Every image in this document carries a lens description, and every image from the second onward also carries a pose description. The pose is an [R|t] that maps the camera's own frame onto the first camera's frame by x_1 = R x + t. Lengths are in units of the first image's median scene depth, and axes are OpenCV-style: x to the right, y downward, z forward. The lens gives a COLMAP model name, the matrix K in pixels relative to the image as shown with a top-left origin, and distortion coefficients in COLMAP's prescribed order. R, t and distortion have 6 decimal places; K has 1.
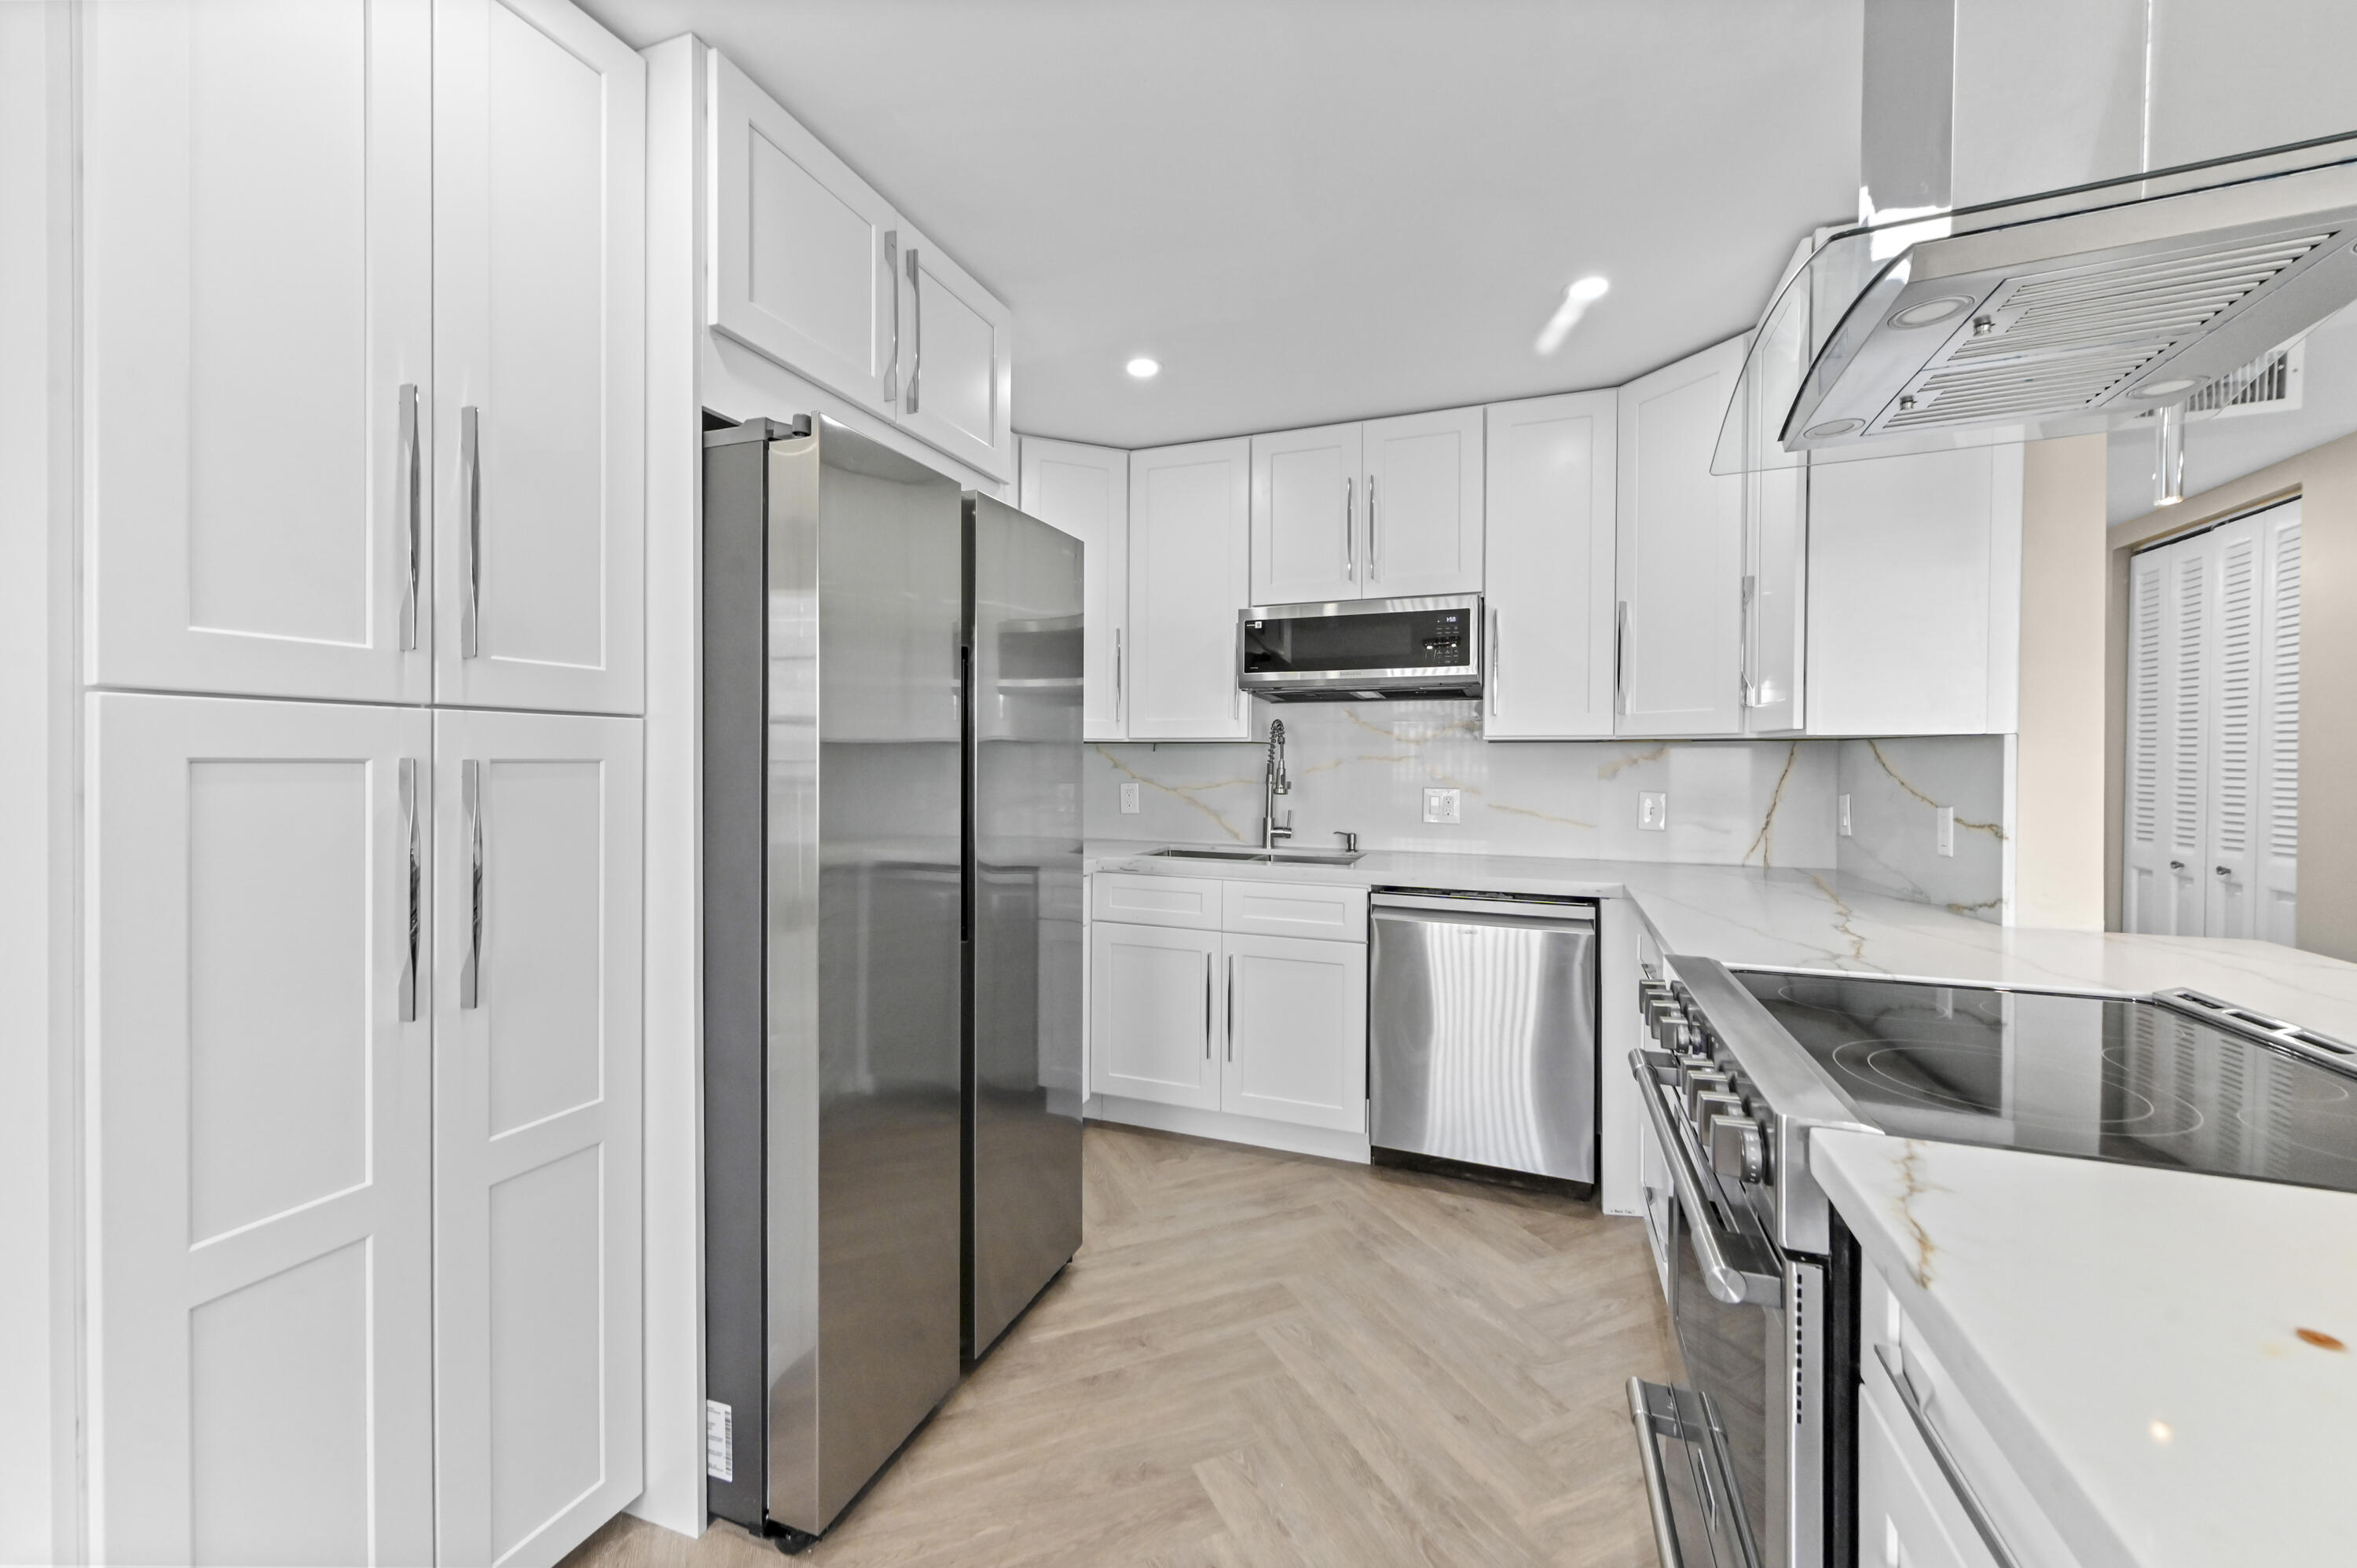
lens RADIAL K [[930.7, 0, 1165.5], [0, 930.7, 774.4], [0, 0, 1]] dist [0.014463, -0.000112]
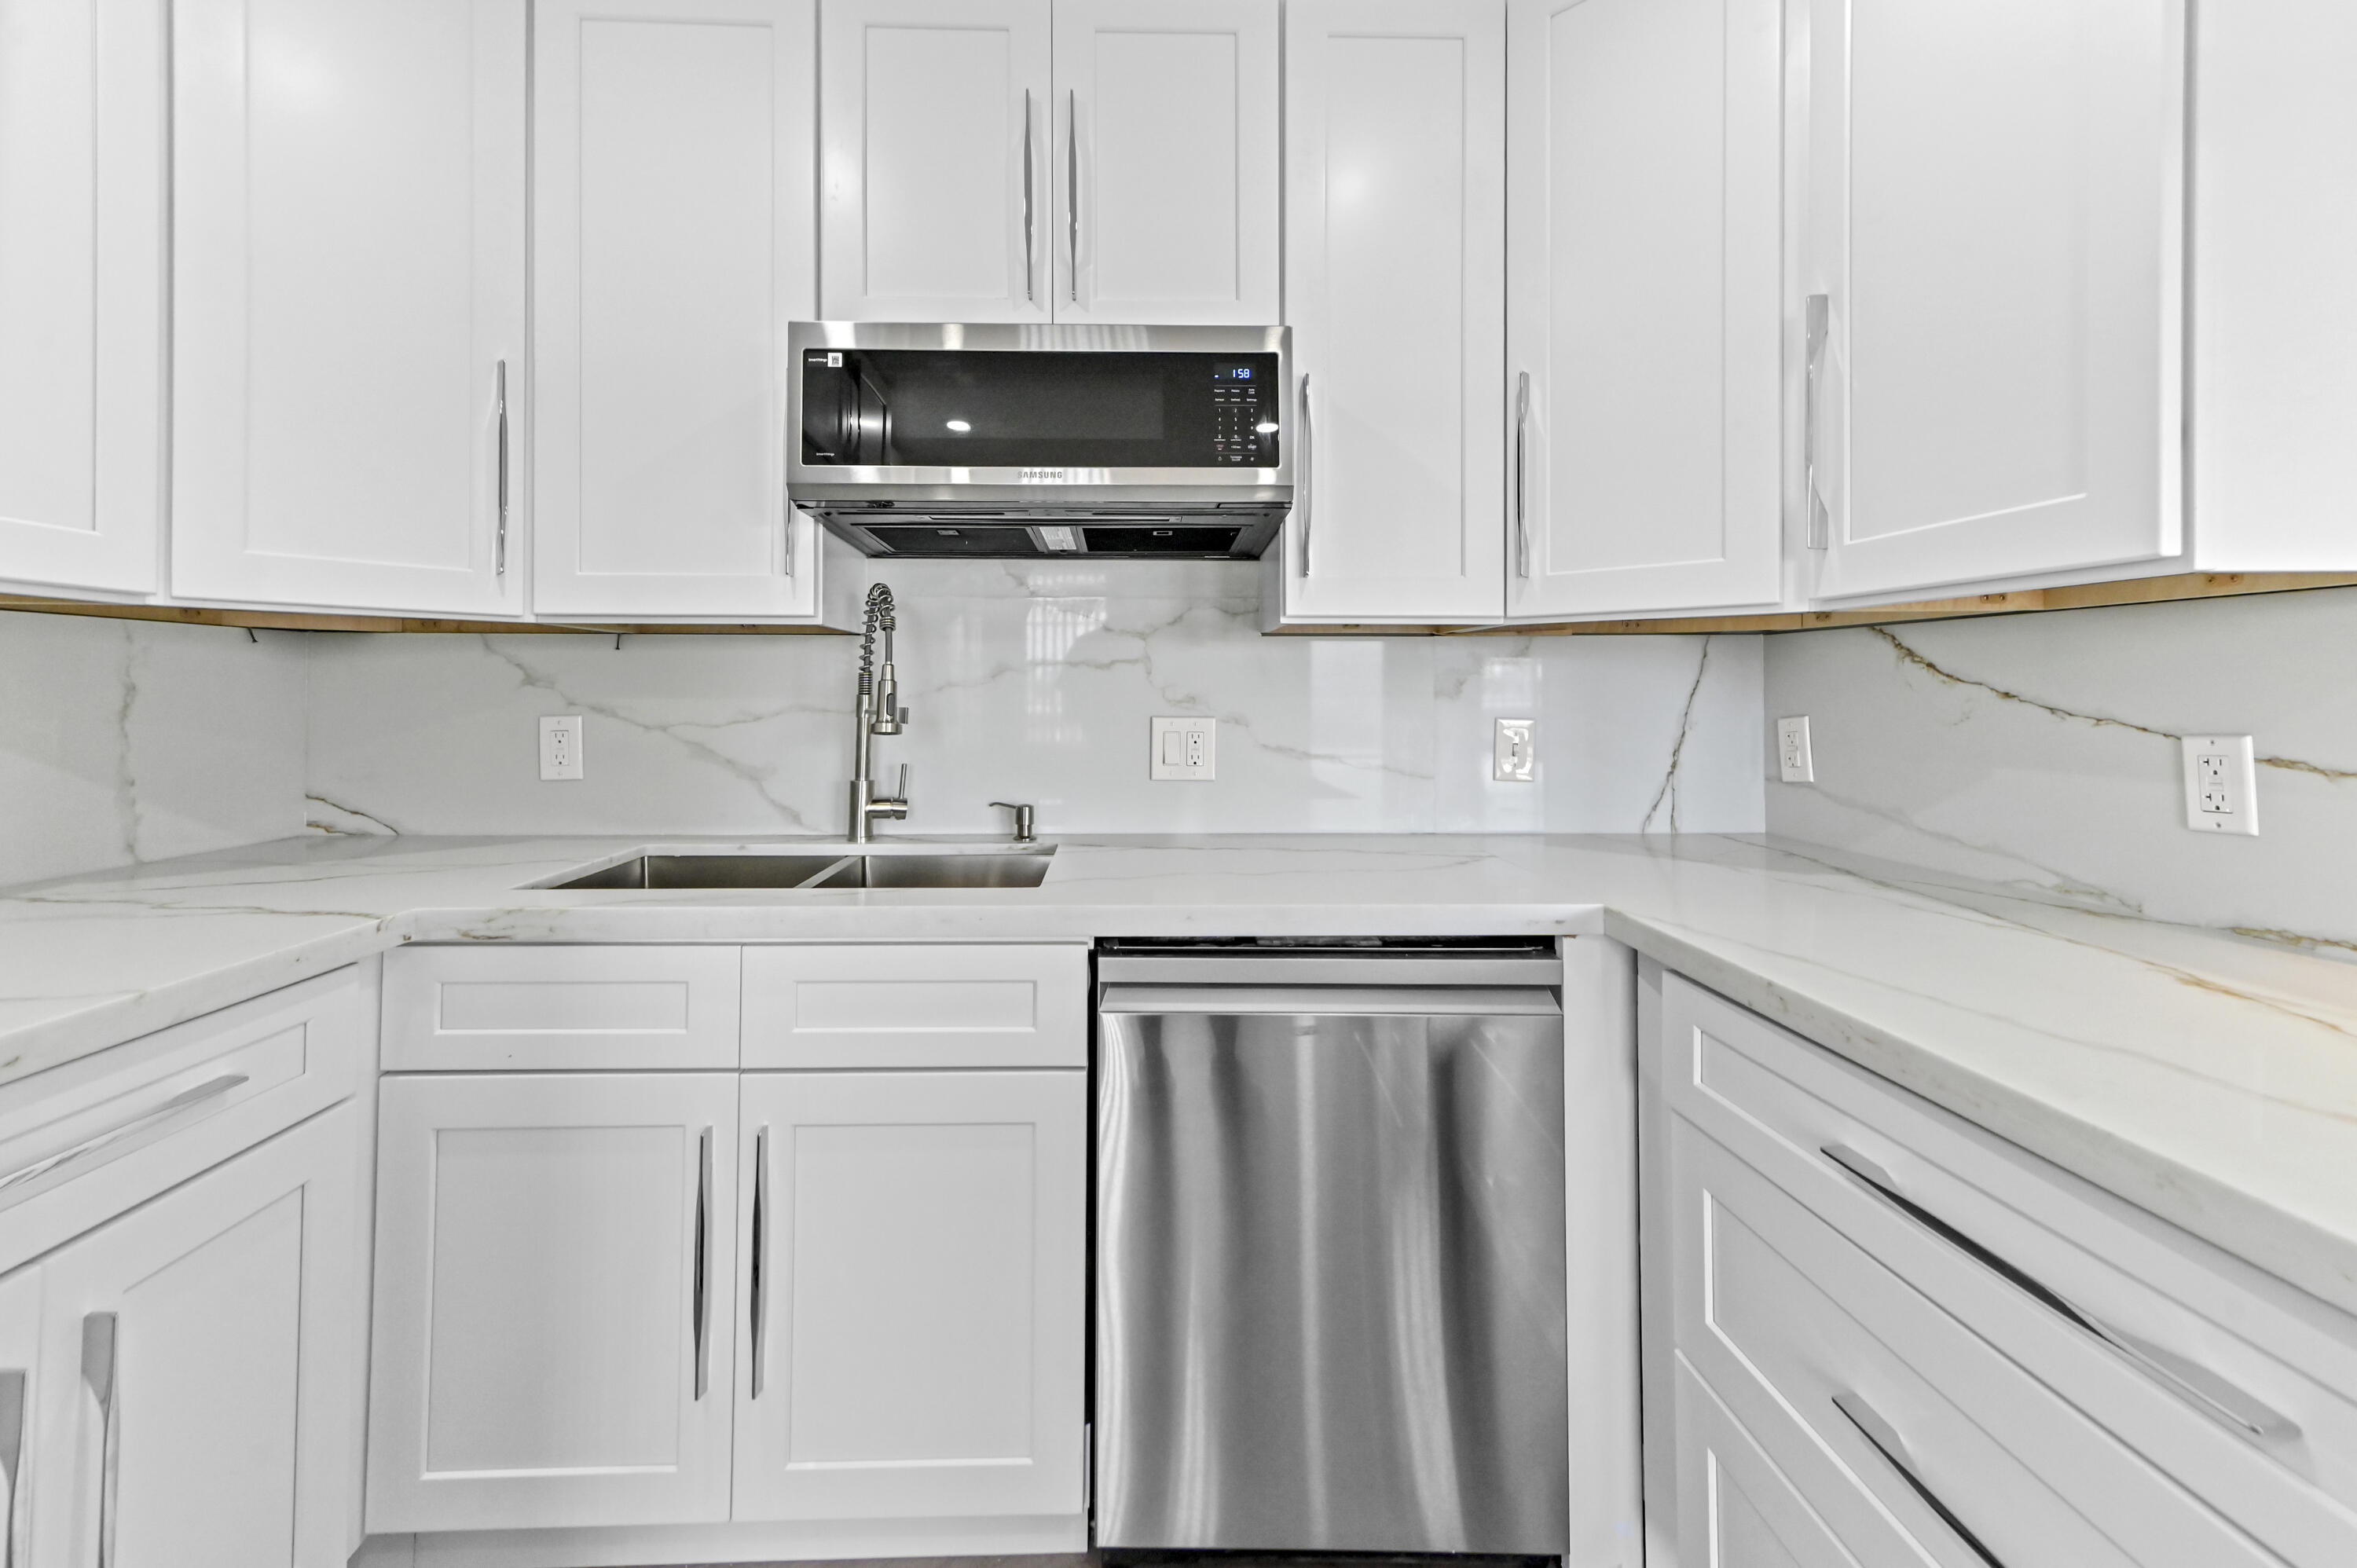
lens RADIAL K [[930.7, 0, 1147.3], [0, 930.7, 686.5], [0, 0, 1]] dist [0.014463, -0.000112]
pose [[0.926406, -0.001692, 0.376522, 0.077896], [0.009796, 0.999760, -0.019611, 0.008640], [-0.376398, 0.021856, 0.926200, 0.578408]]
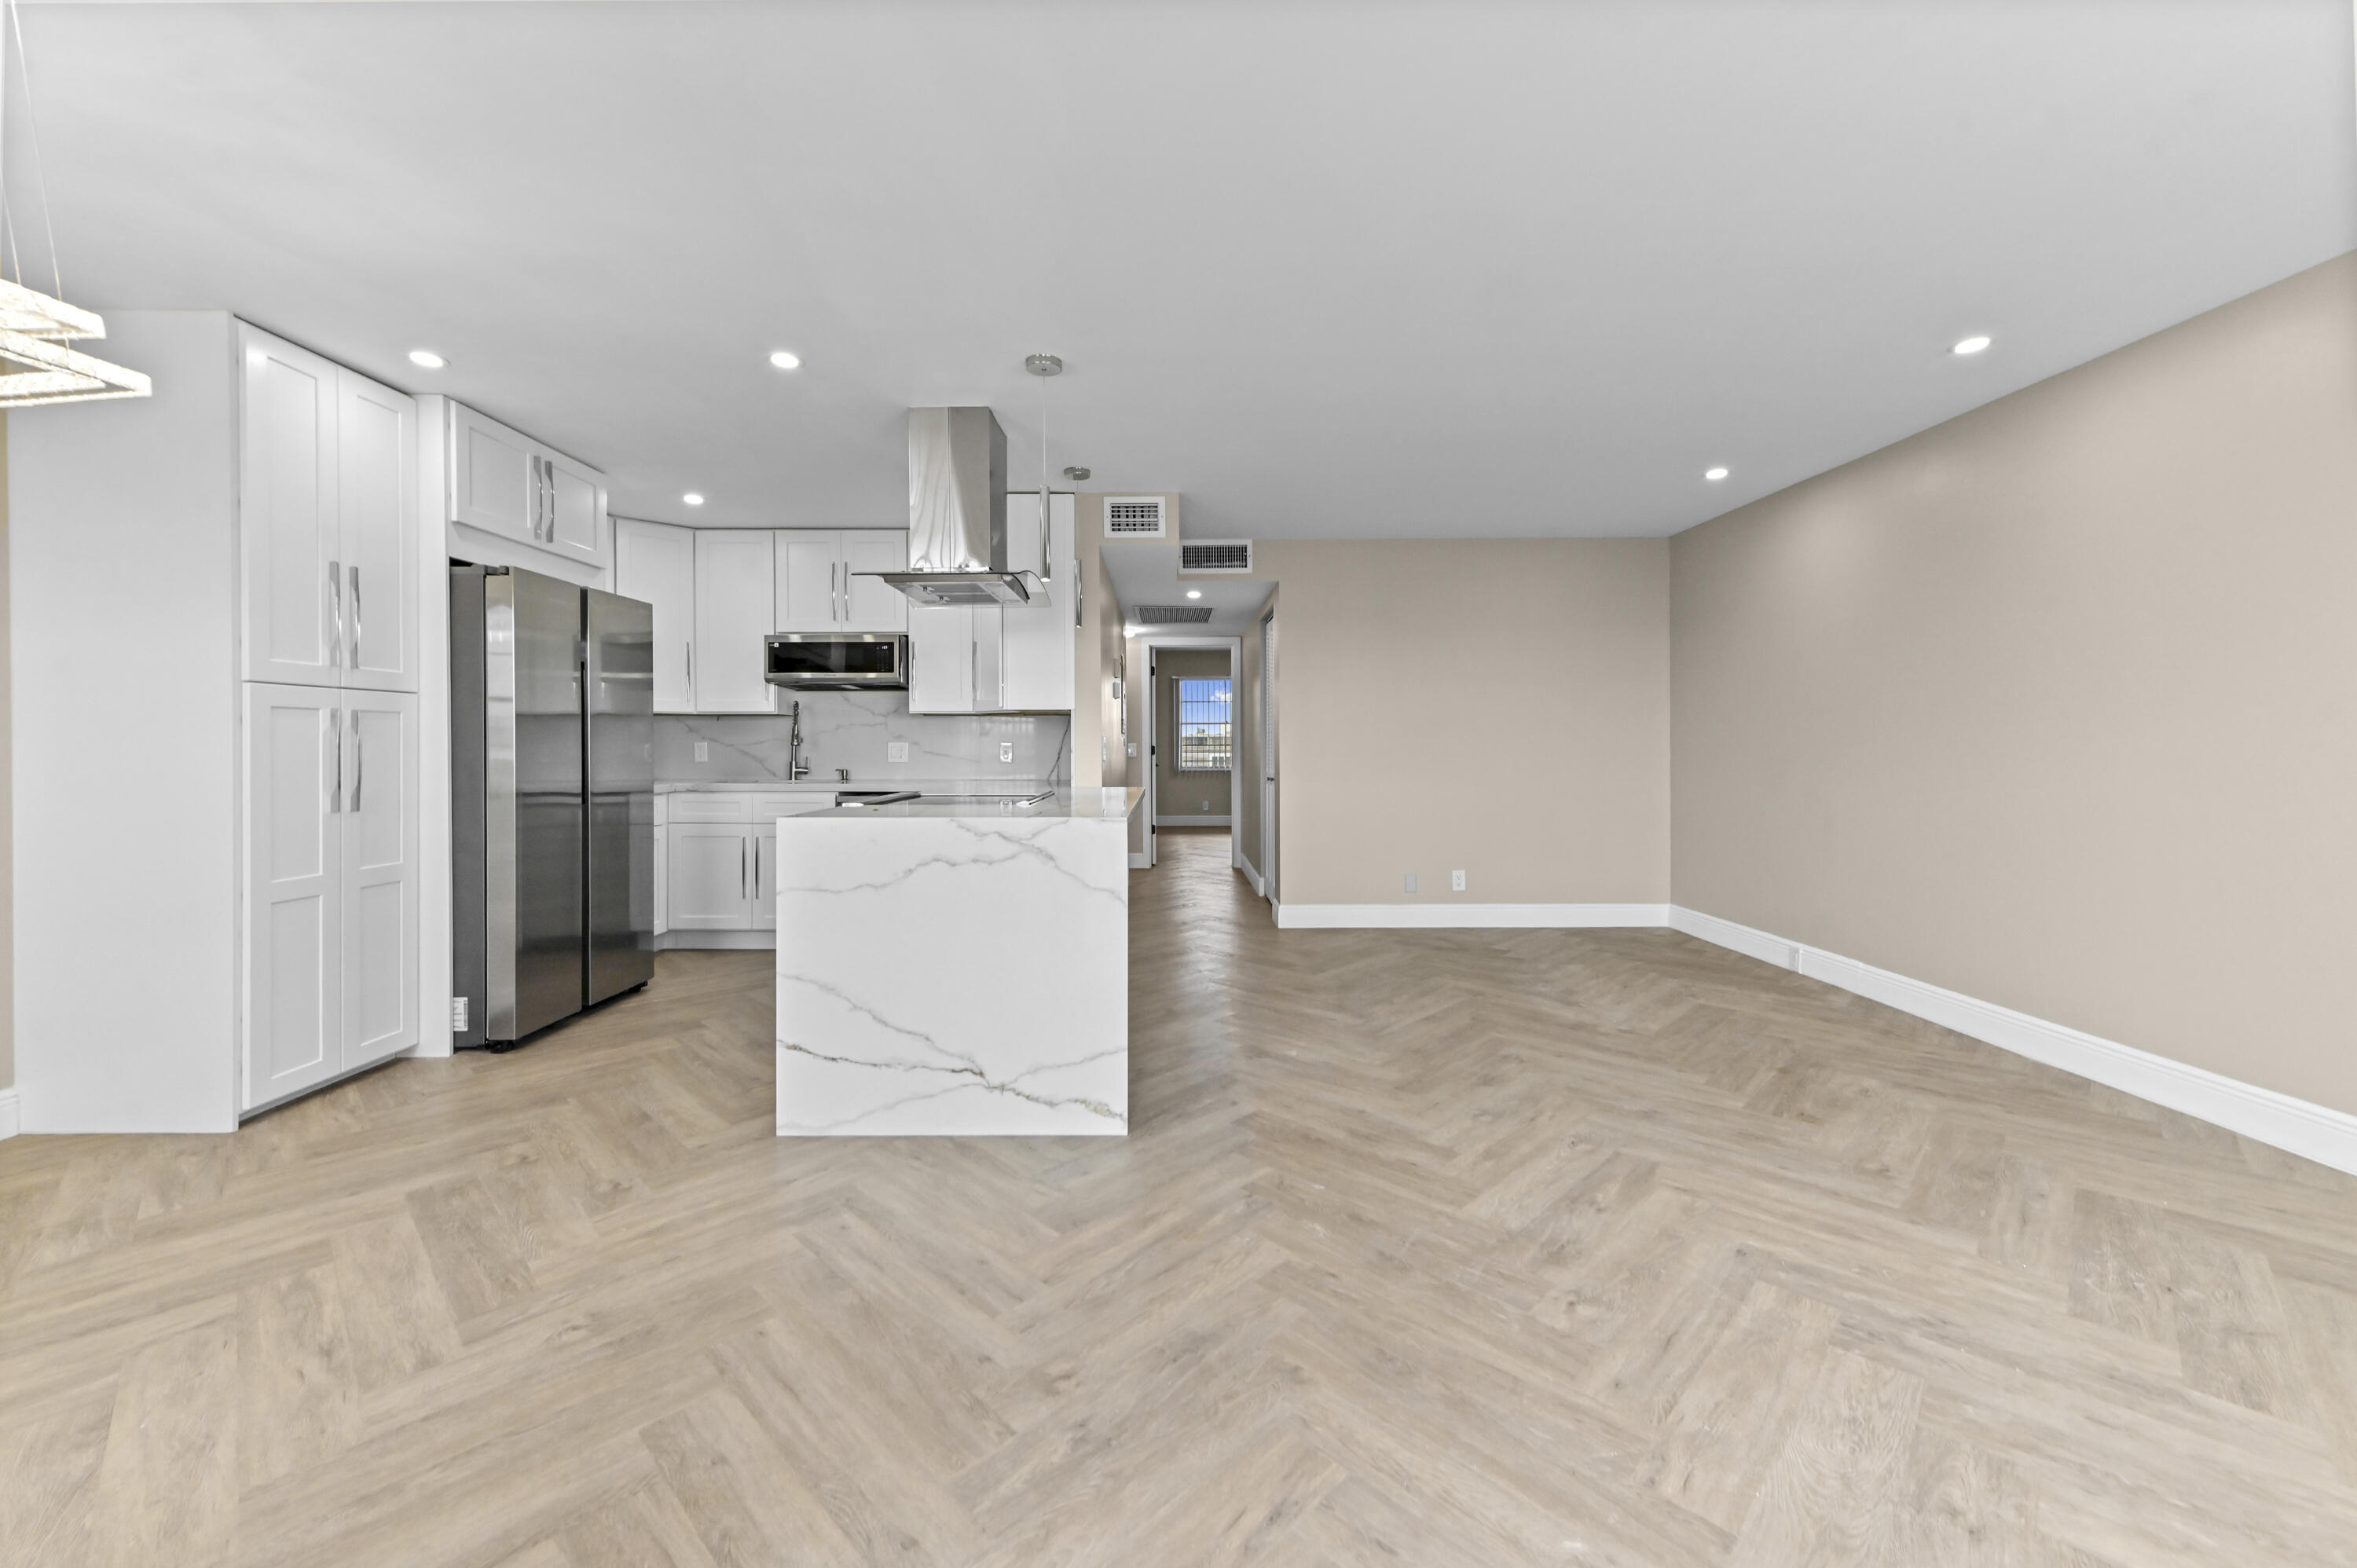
lens RADIAL K [[930.7, 0, 1176.5], [0, 930.7, 748.2], [0, 0, 1]] dist [0.014463, -0.000112]
pose [[0.925972, -0.007606, 0.377516, 0.144607], [0.013020, 0.999846, -0.011791, 0.063346], [-0.377368, 0.015834, 0.925928, -0.935160]]
